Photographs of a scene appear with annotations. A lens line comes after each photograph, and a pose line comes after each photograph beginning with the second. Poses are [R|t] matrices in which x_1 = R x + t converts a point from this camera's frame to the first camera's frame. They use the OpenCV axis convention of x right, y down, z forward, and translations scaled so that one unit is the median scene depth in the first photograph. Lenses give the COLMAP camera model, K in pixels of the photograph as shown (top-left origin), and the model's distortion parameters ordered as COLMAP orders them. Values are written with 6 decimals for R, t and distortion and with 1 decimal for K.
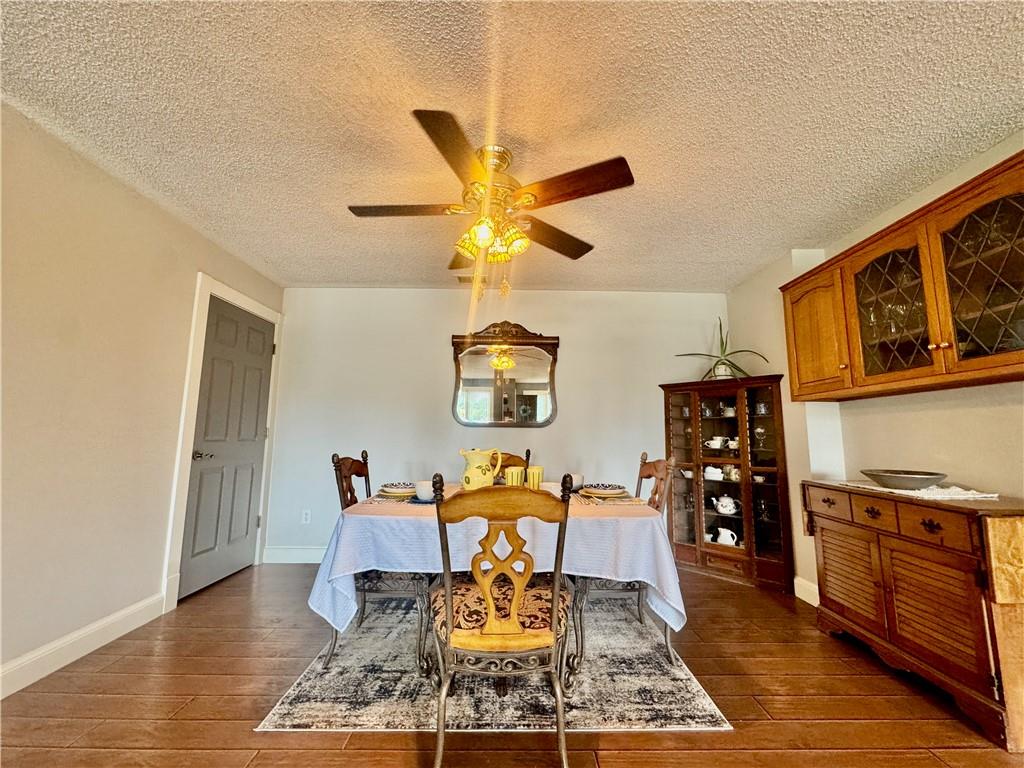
lens RADIAL K [[407.4, 0, 512.7], [0, 407.4, 383.2], [0, 0, 1]] dist [-0.005837, 0.000556]
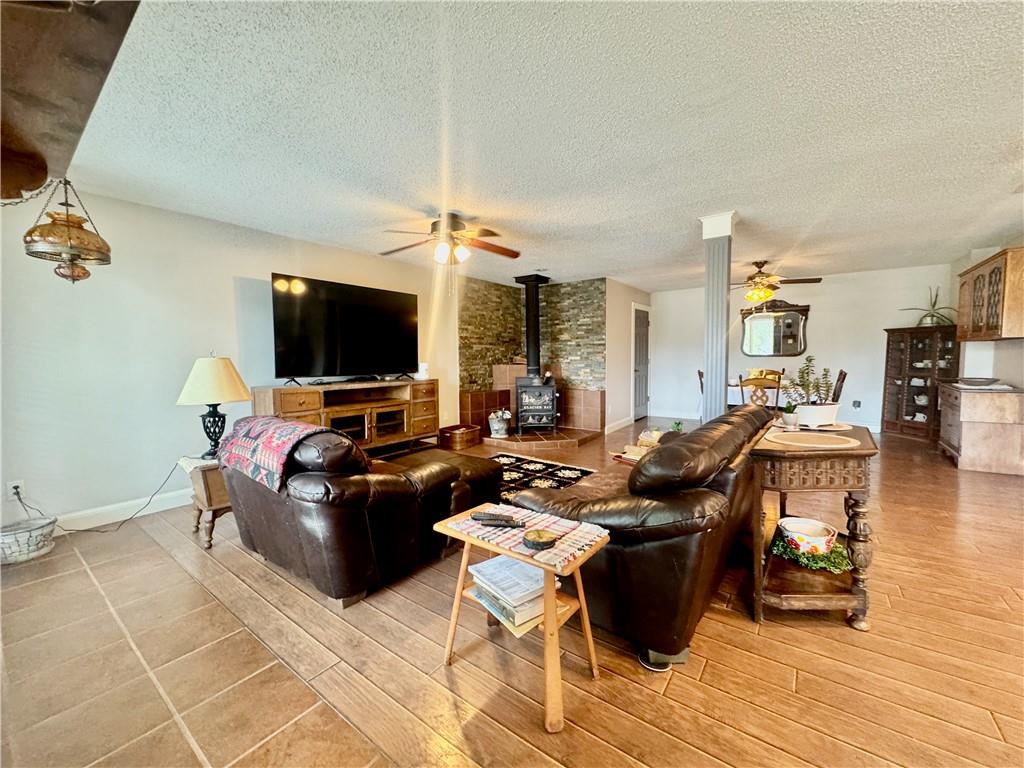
lens RADIAL K [[407.4, 0, 509.9], [0, 407.4, 384.2], [0, 0, 1]] dist [-0.005837, 0.000556]
pose [[0.799054, 0.020894, -0.600895, 0.153943], [0.099730, 0.980947, 0.166726, -0.218400], [0.592930, -0.193151, 0.781746, -1.321078]]
